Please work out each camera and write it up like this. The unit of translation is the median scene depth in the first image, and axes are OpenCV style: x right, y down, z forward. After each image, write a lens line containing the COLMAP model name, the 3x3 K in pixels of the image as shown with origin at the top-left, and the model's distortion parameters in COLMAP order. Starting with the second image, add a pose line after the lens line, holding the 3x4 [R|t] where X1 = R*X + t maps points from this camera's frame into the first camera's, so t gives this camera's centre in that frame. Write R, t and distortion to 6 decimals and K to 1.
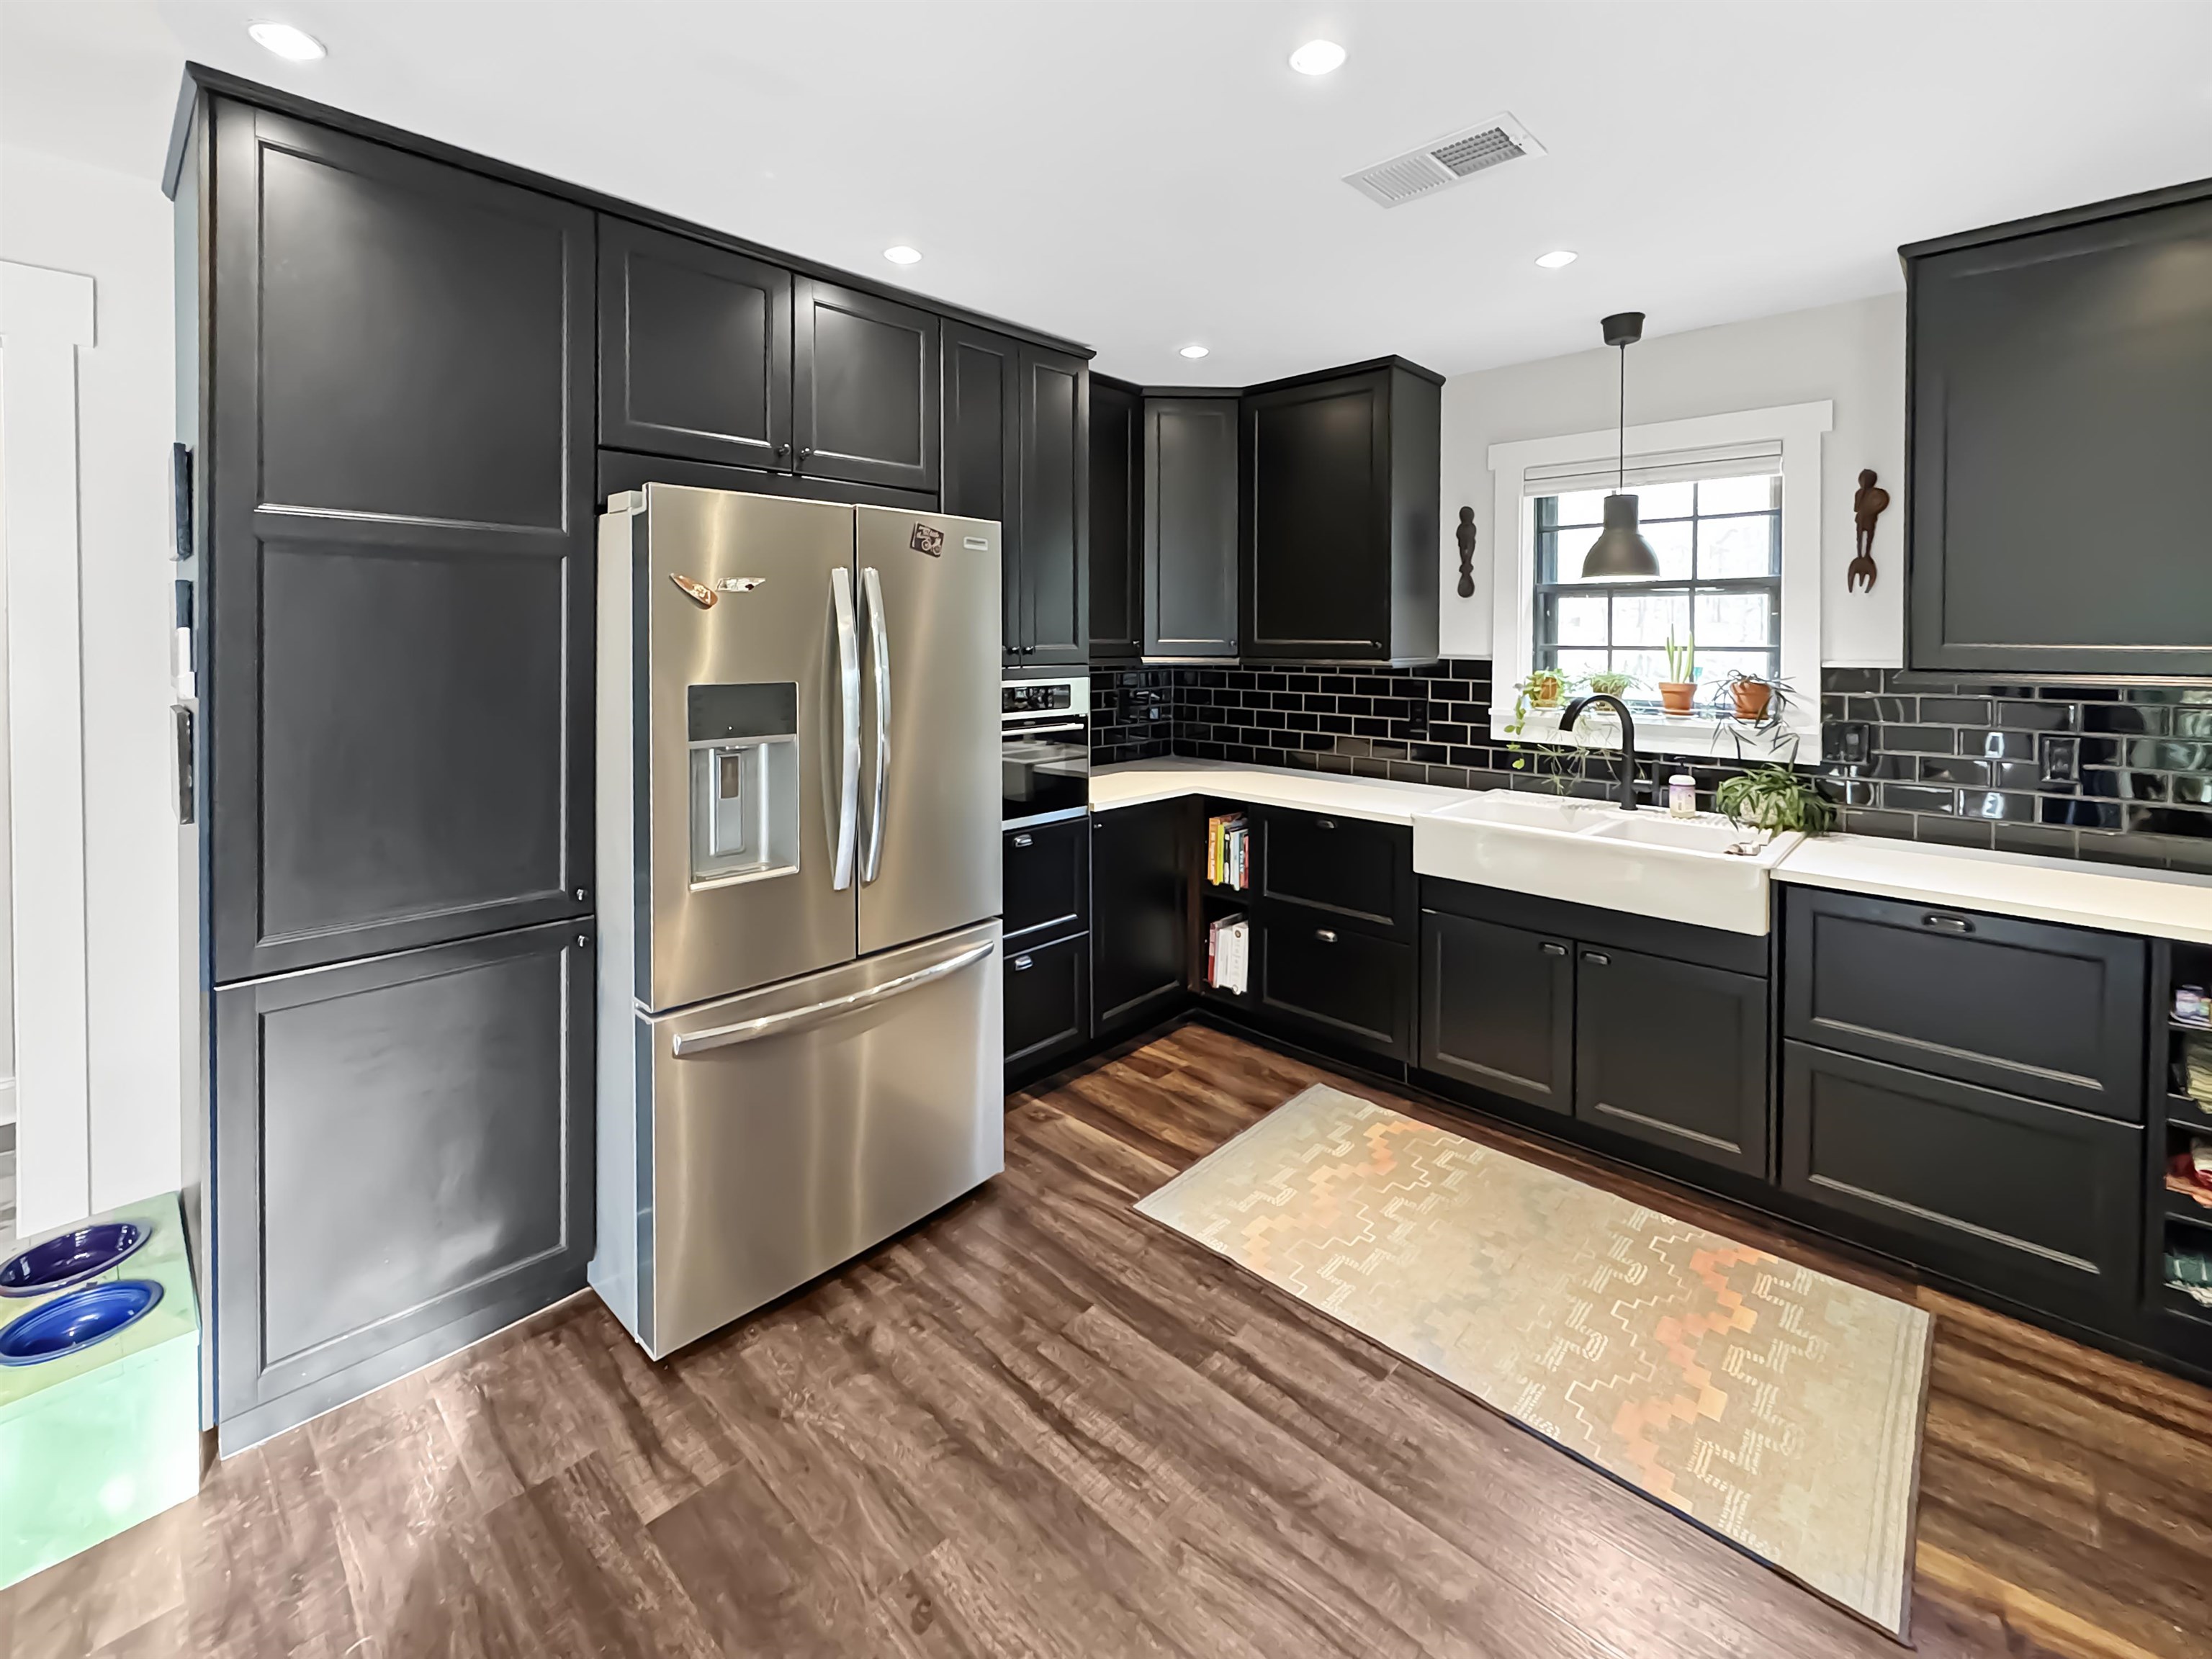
lens RADIAL K [[945.1, 0, 1101.6], [0, 945.1, 666.9], [0, 0, 1]] dist [-0.001576, -0.000125]
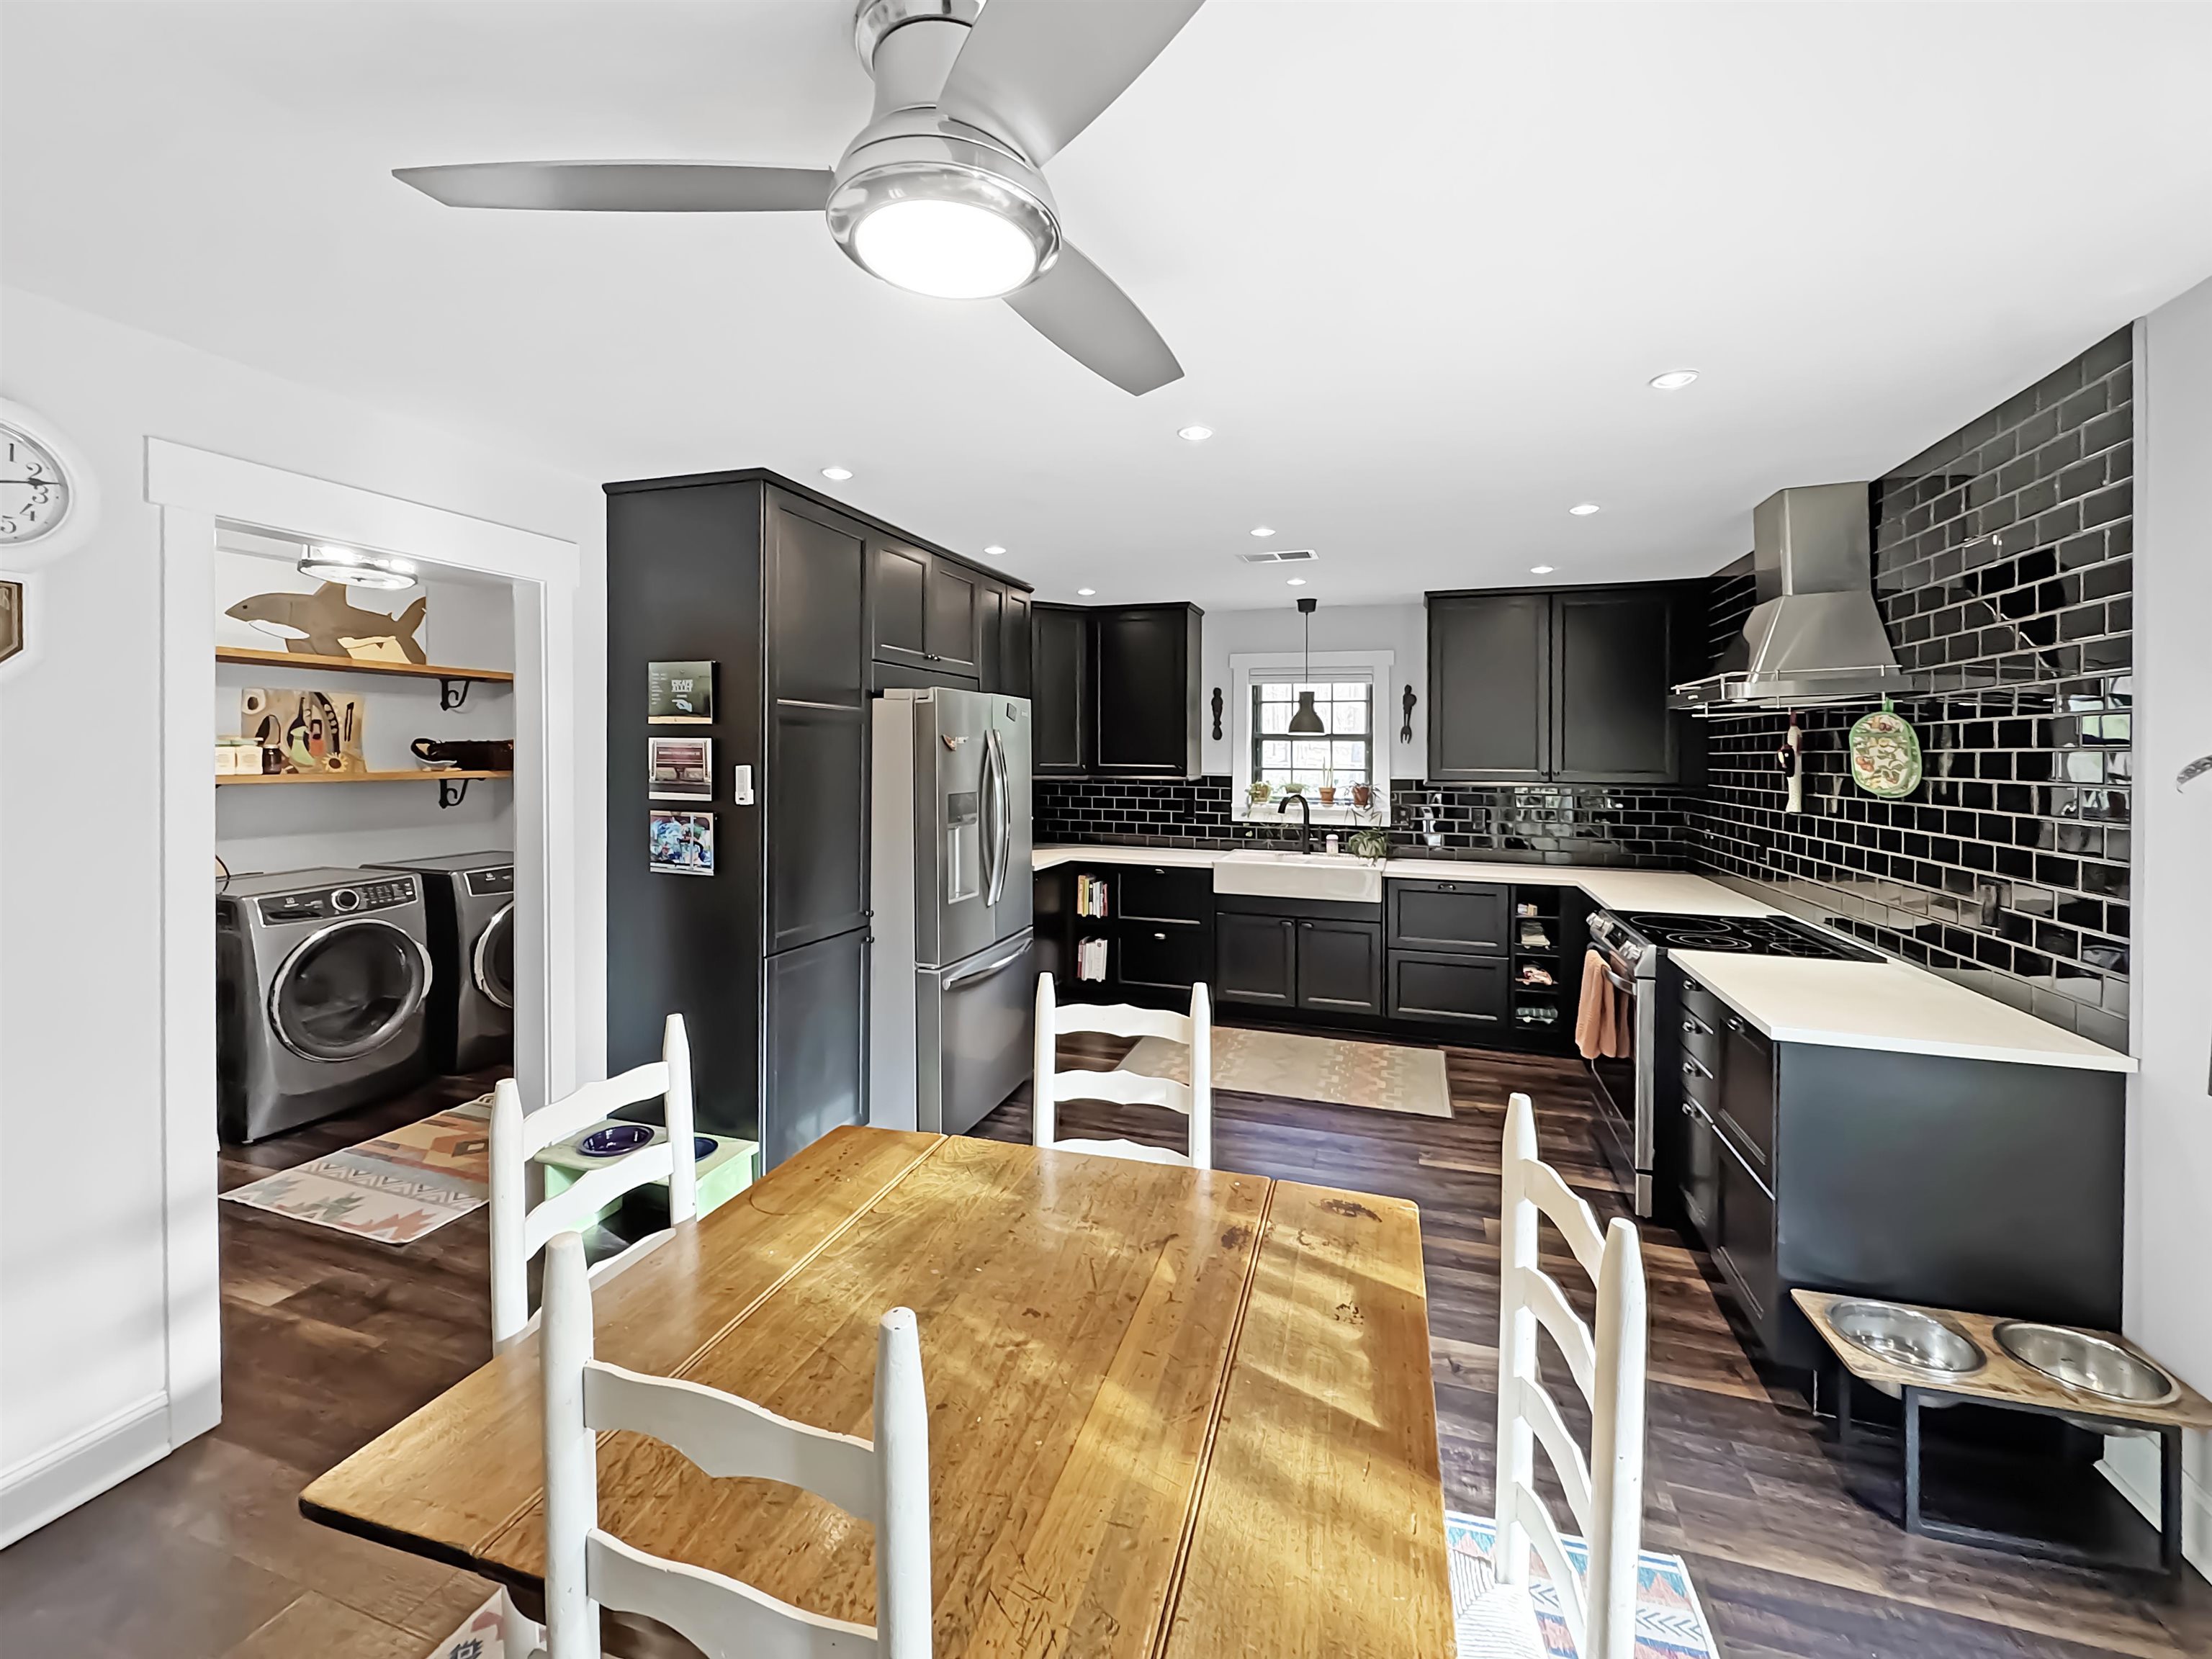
lens RADIAL K [[945.1, 0, 1087.8], [0, 945.1, 785.0], [0, 0, 1]] dist [-0.001576, -0.000125]
pose [[0.905885, -0.012613, 0.423335, -0.661341], [0.008421, 0.999895, 0.011769, -0.015383], [-0.423439, -0.007097, 0.905897, -0.549009]]
